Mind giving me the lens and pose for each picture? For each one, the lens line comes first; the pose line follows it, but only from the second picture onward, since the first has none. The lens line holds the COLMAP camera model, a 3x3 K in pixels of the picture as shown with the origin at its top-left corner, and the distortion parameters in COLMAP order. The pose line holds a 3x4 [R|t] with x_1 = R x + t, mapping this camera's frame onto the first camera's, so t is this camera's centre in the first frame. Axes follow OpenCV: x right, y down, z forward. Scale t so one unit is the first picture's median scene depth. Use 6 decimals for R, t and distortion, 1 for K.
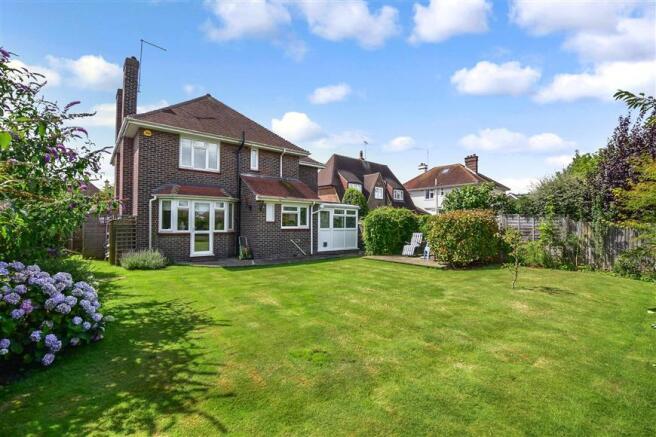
lens RADIAL K [[296.4, 0, 325.7], [0, 296.4, 218.3], [0, 0, 1]] dist [-0.004135, 0.000006]
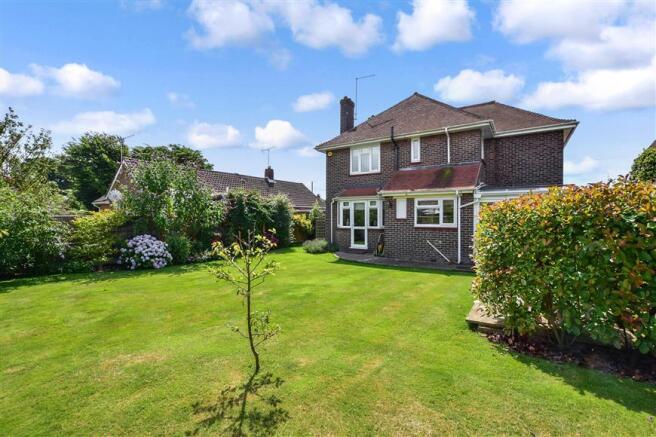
lens RADIAL K [[296.4, 0, 325.8], [0, 296.4, 219.5], [0, 0, 1]] dist [-0.004135, 0.000006]
pose [[0.285309, 0.000208, -0.958436, 0.601093], [0.015758, 0.999864, 0.004908, 0.005593], [0.958306, -0.016503, 0.285267, 0.508267]]
